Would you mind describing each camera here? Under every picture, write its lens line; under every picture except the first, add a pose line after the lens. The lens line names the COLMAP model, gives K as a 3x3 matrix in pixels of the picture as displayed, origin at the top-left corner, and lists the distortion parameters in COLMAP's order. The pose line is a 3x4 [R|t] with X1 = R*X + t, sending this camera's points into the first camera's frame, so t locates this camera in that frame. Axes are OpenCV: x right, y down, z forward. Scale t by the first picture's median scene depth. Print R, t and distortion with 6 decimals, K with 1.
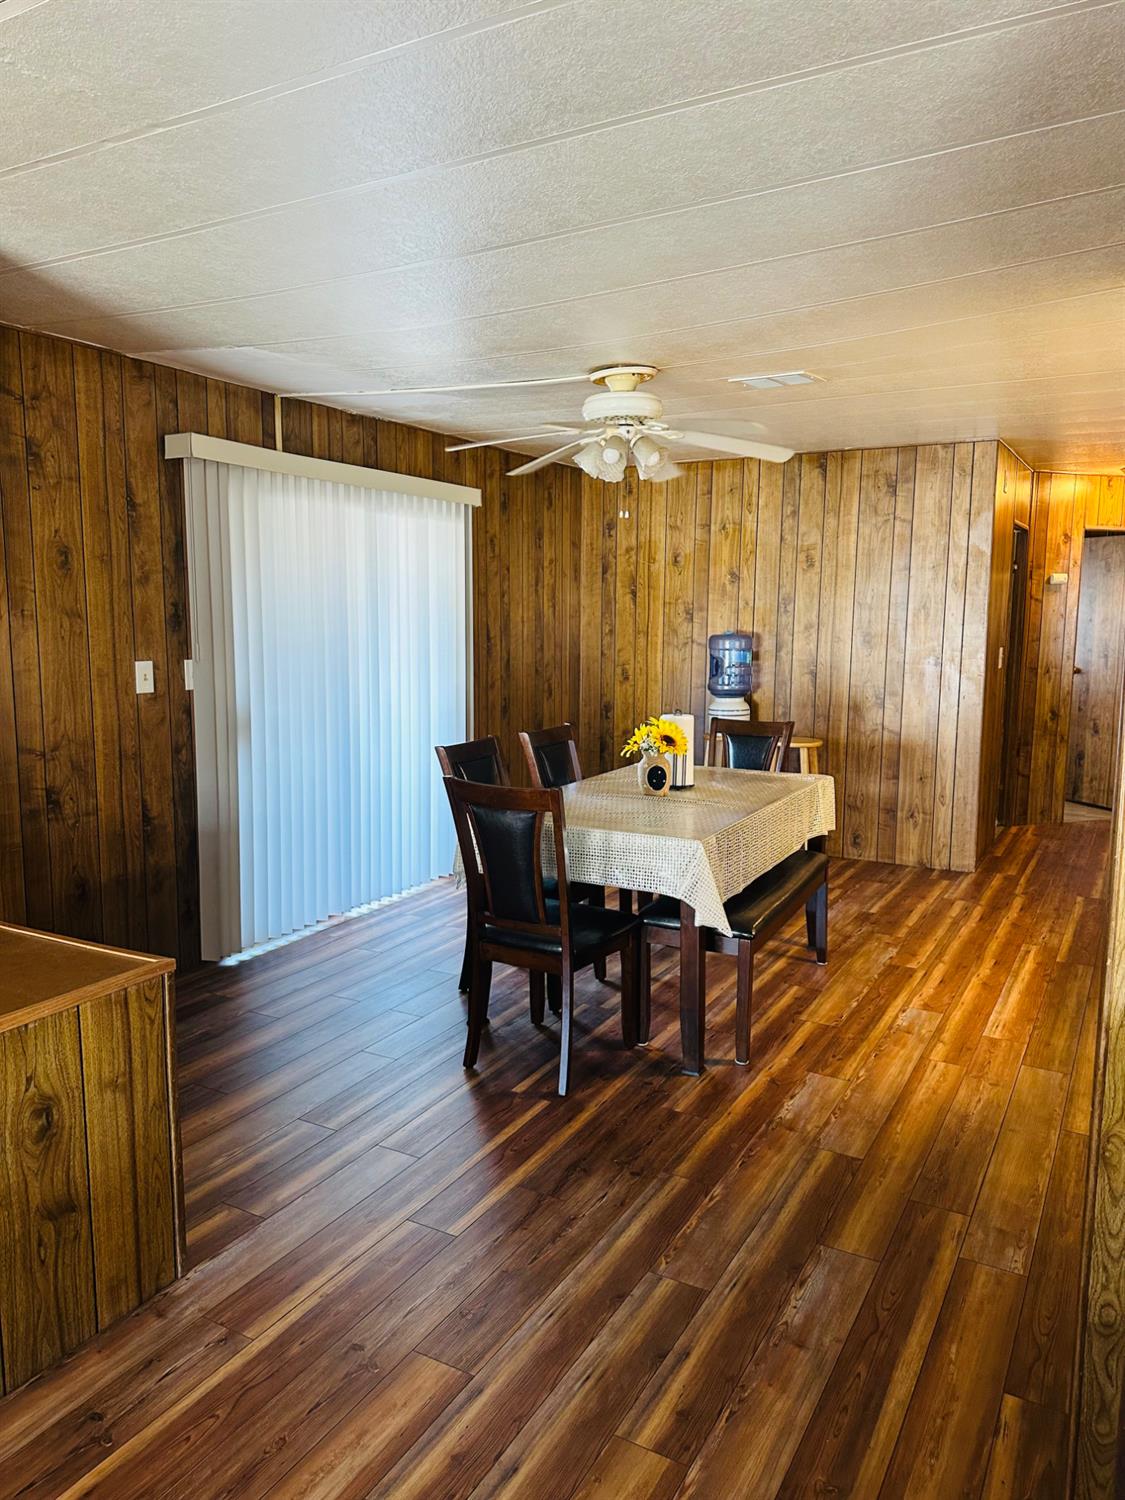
lens RADIAL K [[1050.3, 0, 562.5], [0, 1050.3, 750.0], [0, 0, 1]] dist [0.133498, -0.158987]
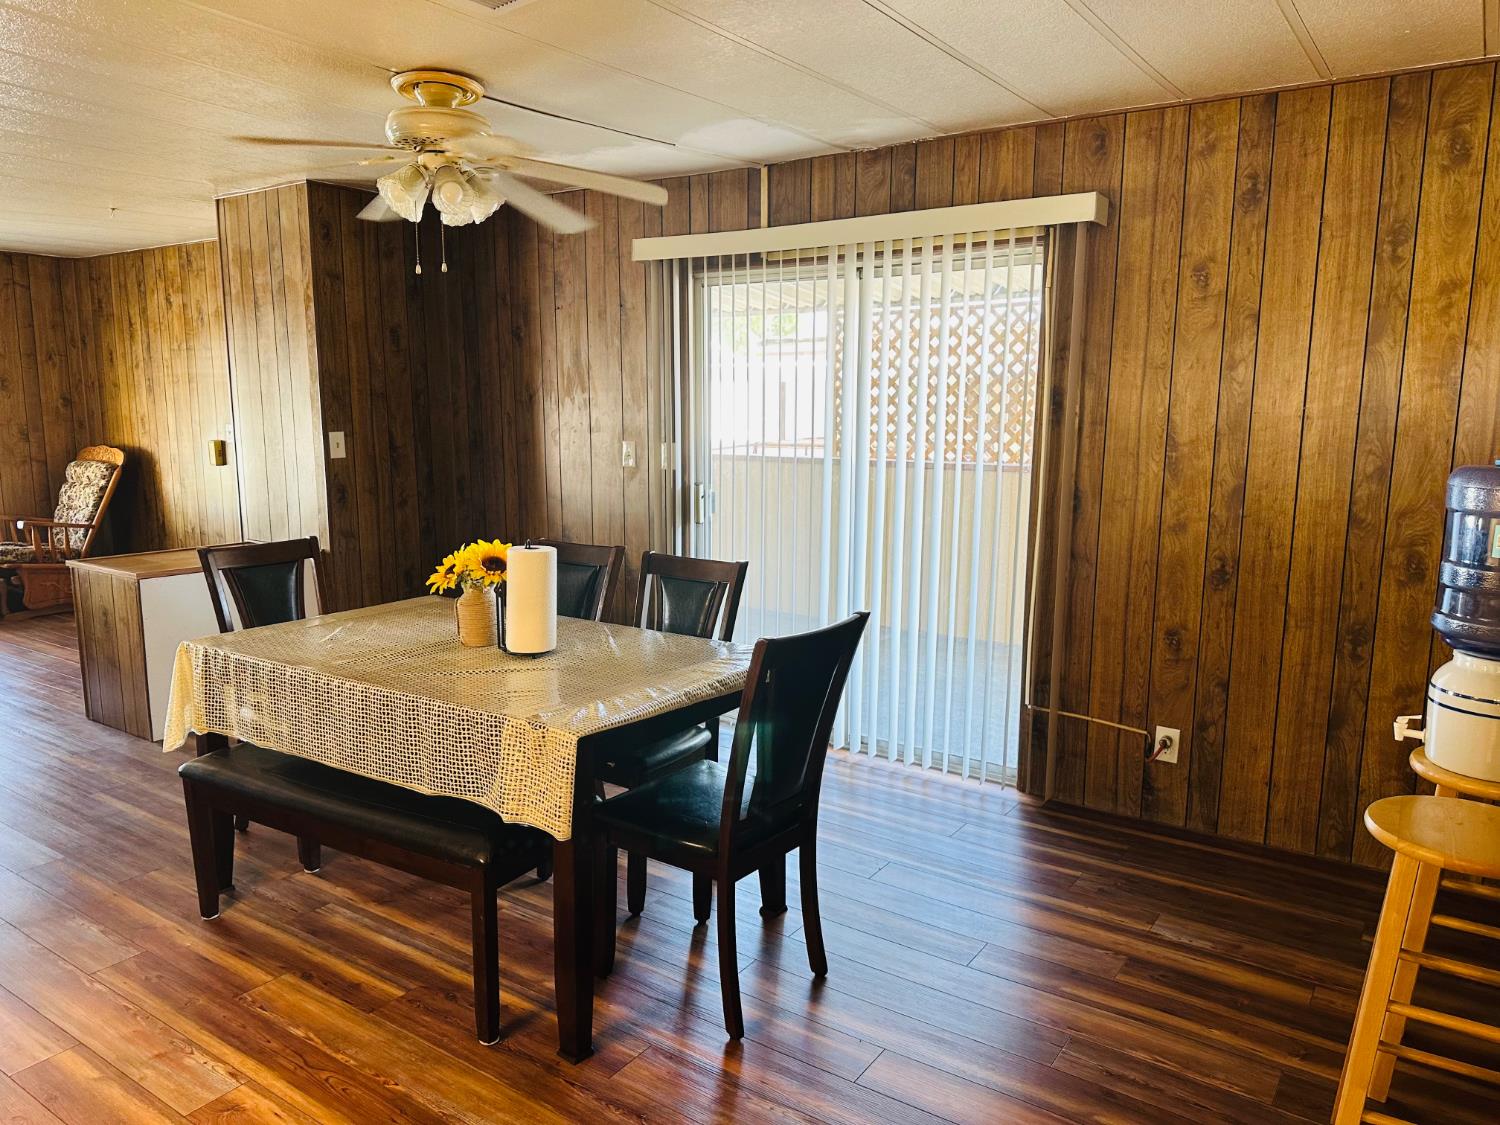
lens RADIAL K [[1069.3, 0, 764.6], [0, 1069.3, 584.4], [0, 0, 1]] dist [0.114245, -0.163300]
pose [[-0.092287, 0.157711, -0.983163, 0.769354], [-0.141492, 0.975281, 0.169728, -0.143429], [0.985628, 0.154773, -0.067691, 1.189029]]
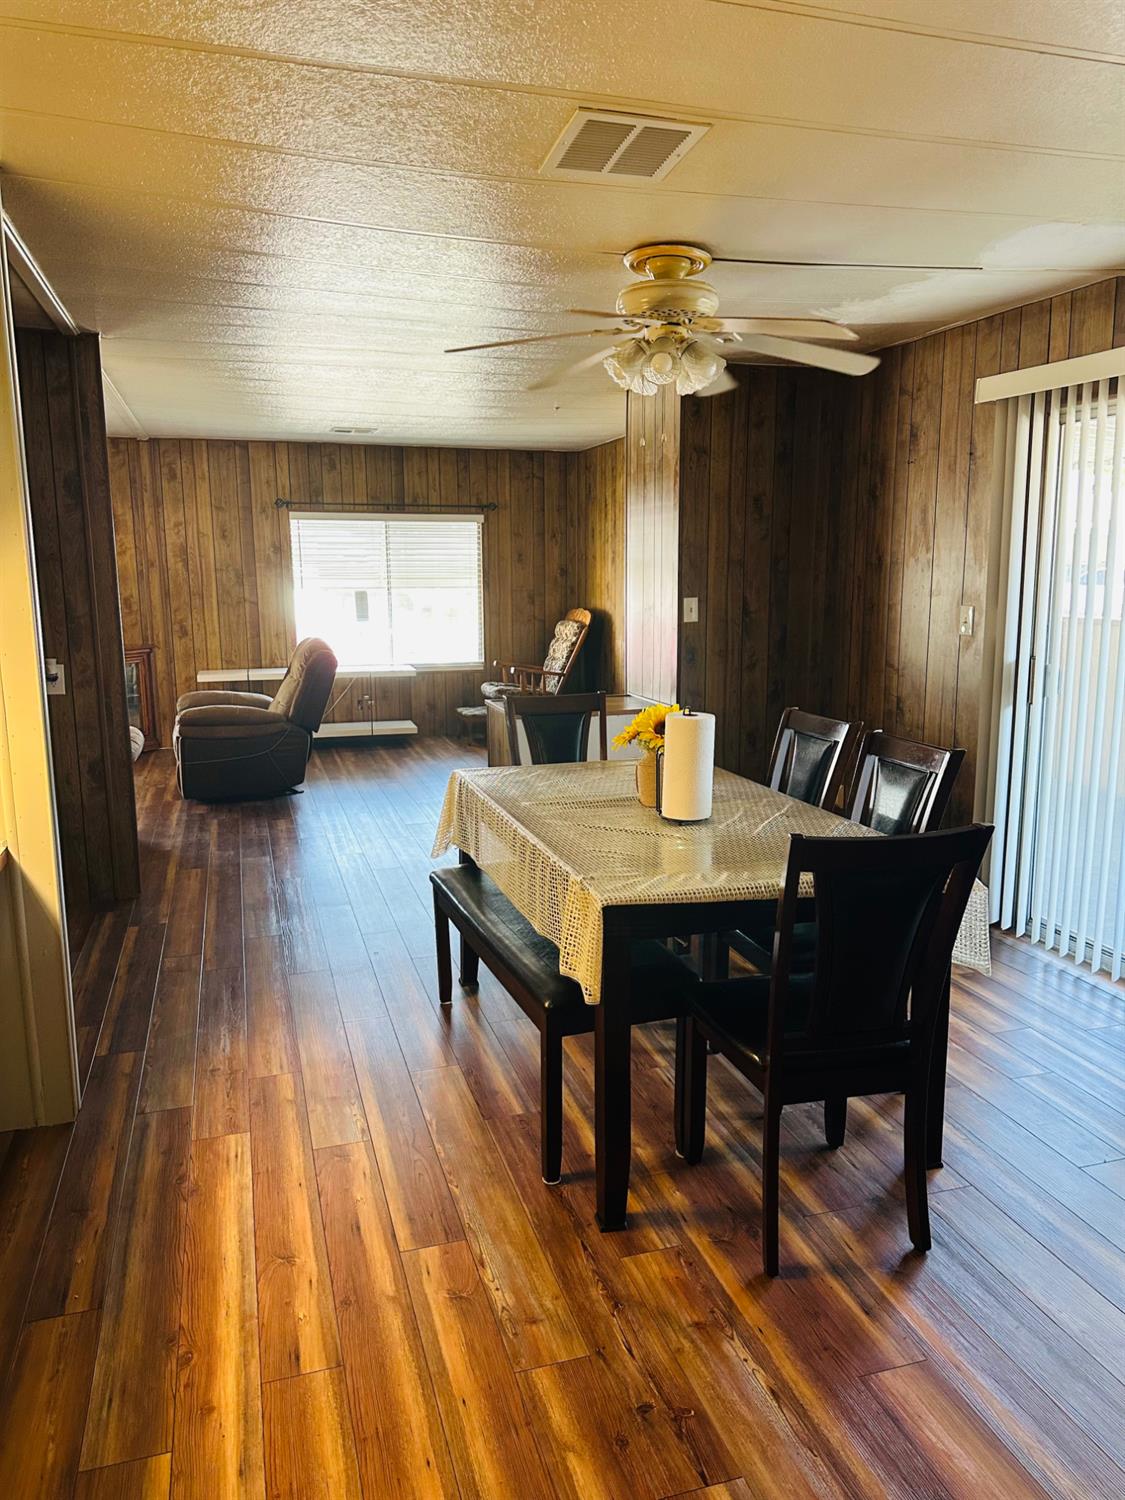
lens RADIAL K [[1069.3, 0, 530.4], [0, 1069.3, 749.5], [0, 0, 1]] dist [0.114245, -0.163300]
pose [[-0.708522, 0.115065, -0.696244, 0.652664], [-0.094502, 0.962260, 0.255197, -0.170103], [0.699332, 0.246610, -0.670909, 1.378648]]
